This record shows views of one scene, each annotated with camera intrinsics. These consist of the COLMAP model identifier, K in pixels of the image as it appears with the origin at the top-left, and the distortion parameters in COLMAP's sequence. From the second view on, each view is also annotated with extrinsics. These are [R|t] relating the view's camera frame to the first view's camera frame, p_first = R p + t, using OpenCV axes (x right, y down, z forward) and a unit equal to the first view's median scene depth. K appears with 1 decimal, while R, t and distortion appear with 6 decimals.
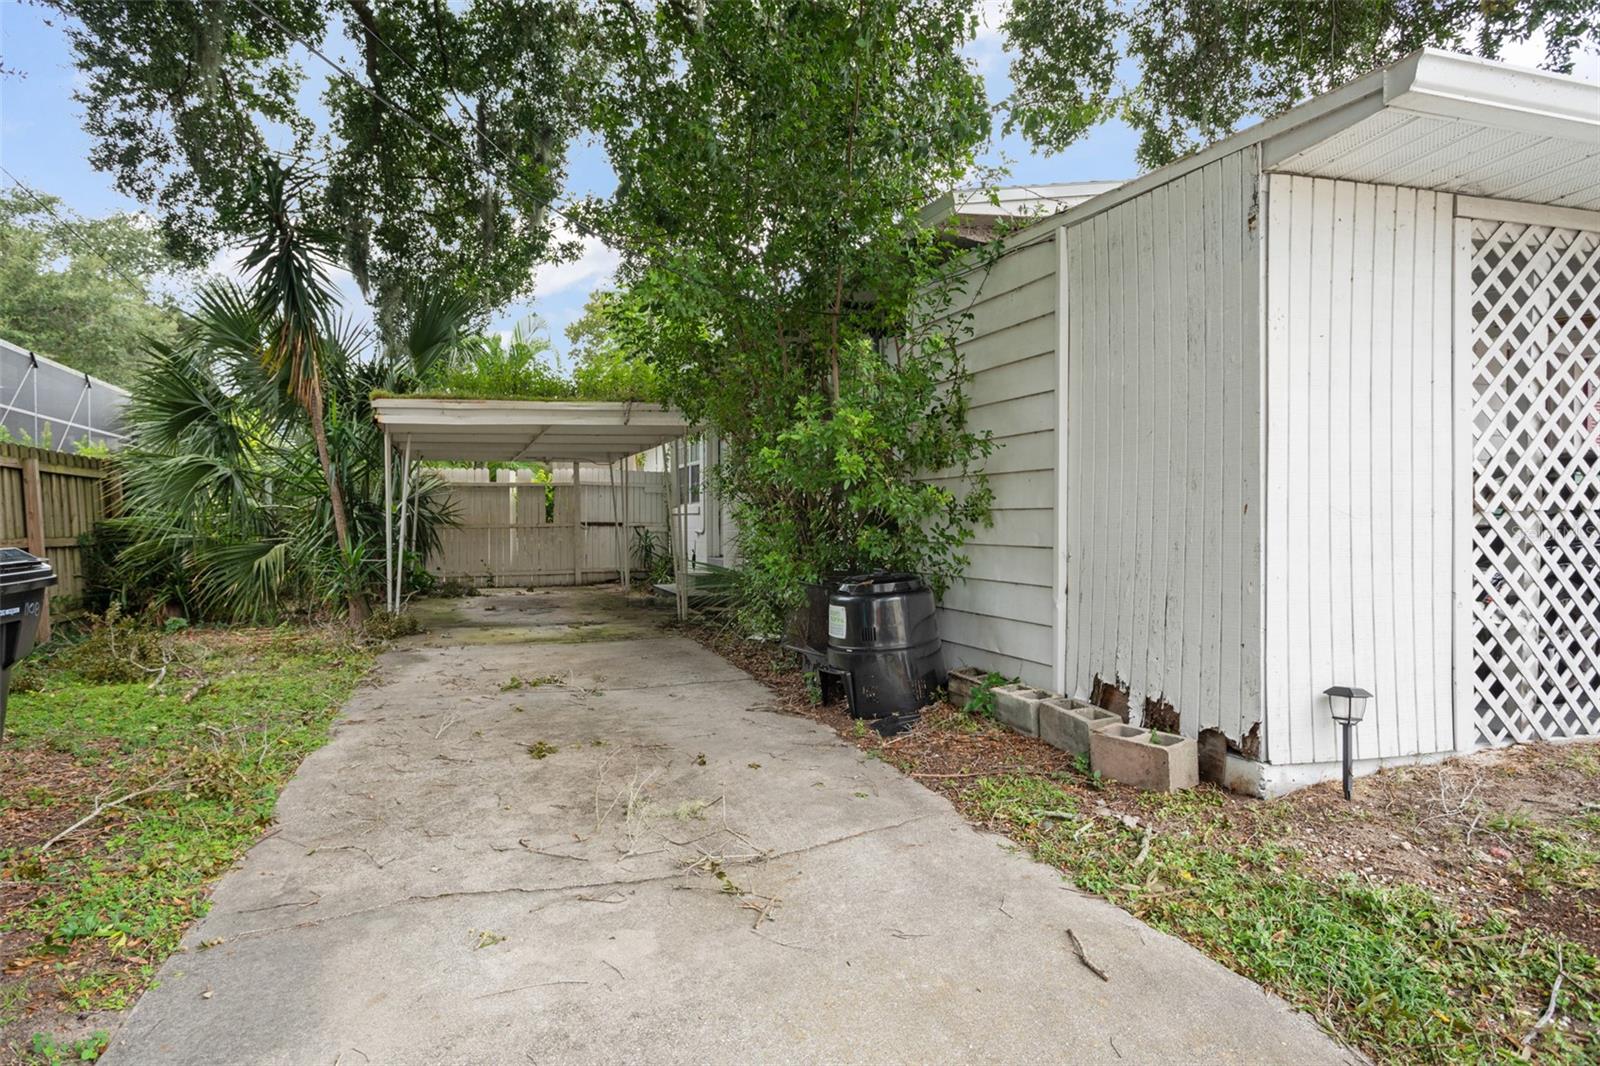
lens RADIAL K [[975.5, 0, 802.2], [0, 975.5, 533.6], [0, 0, 1]] dist [-0.005206, -0.000563]
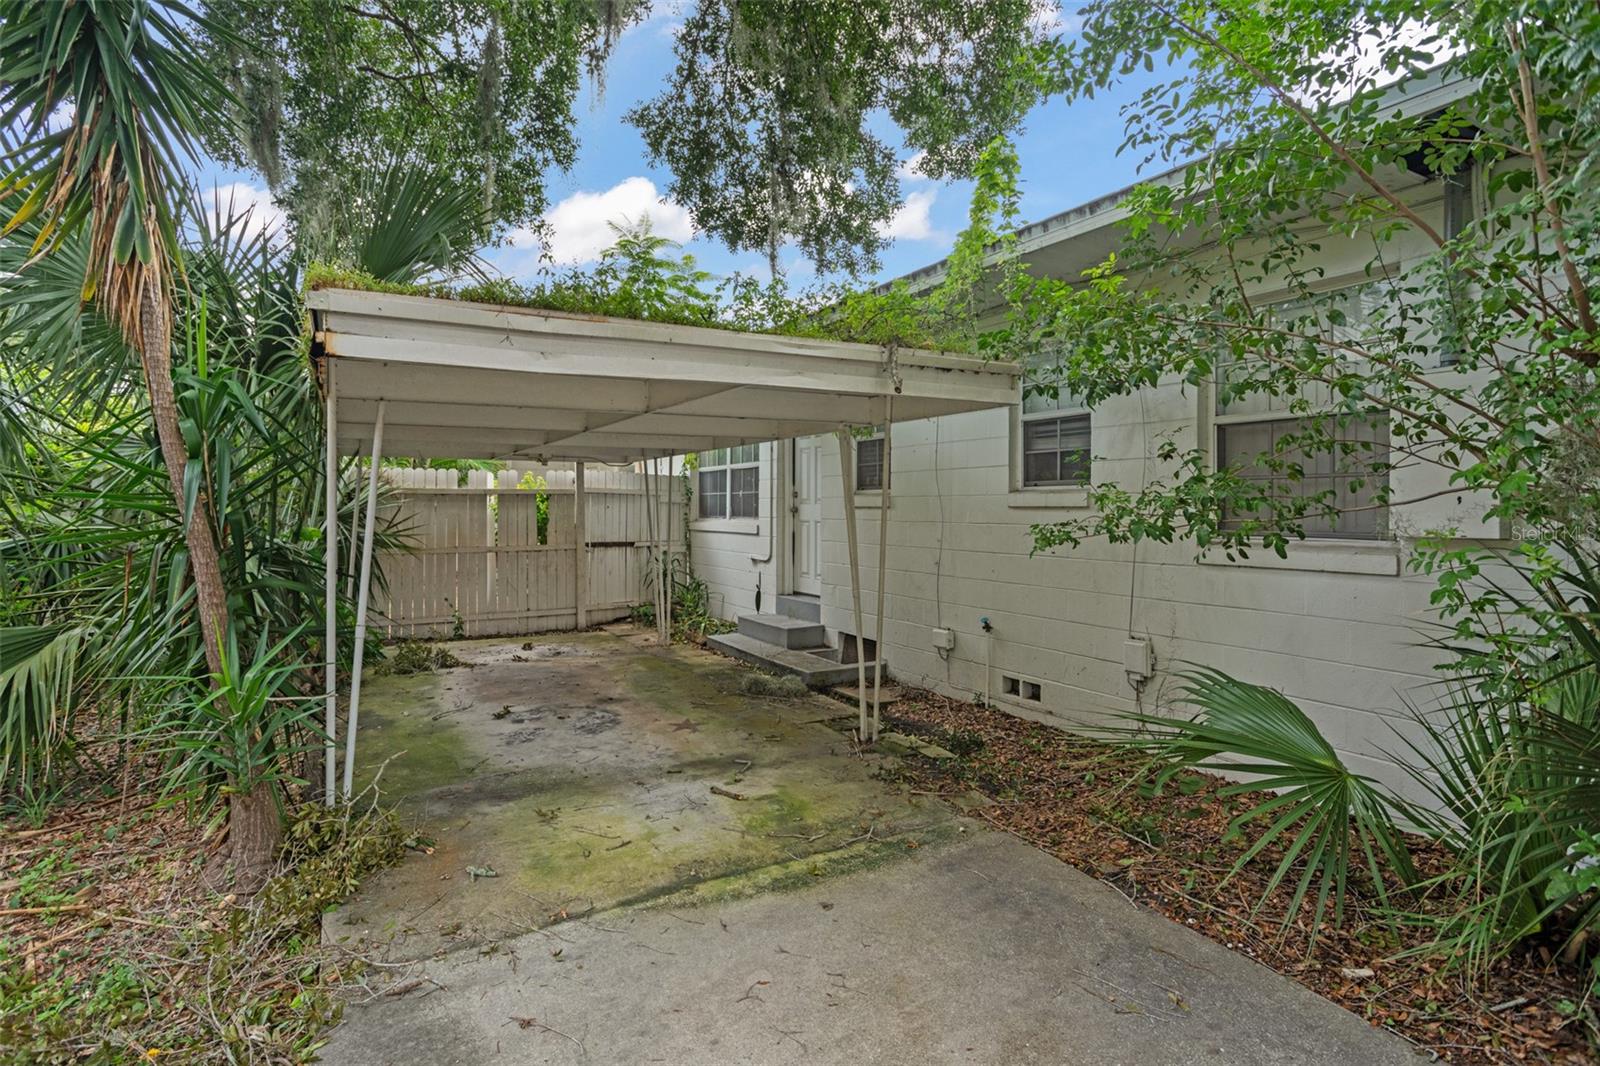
lens RADIAL K [[777.0, 0, 794.1], [0, 777.0, 505.5], [0, 0, 1]] dist [-0.024700, 0.013368]
pose [[0.982278, 0.007315, 0.187287, -0.212251], [-0.004205, 0.999847, -0.017000, -0.035832], [-0.187382, 0.015911, 0.982158, 0.459423]]
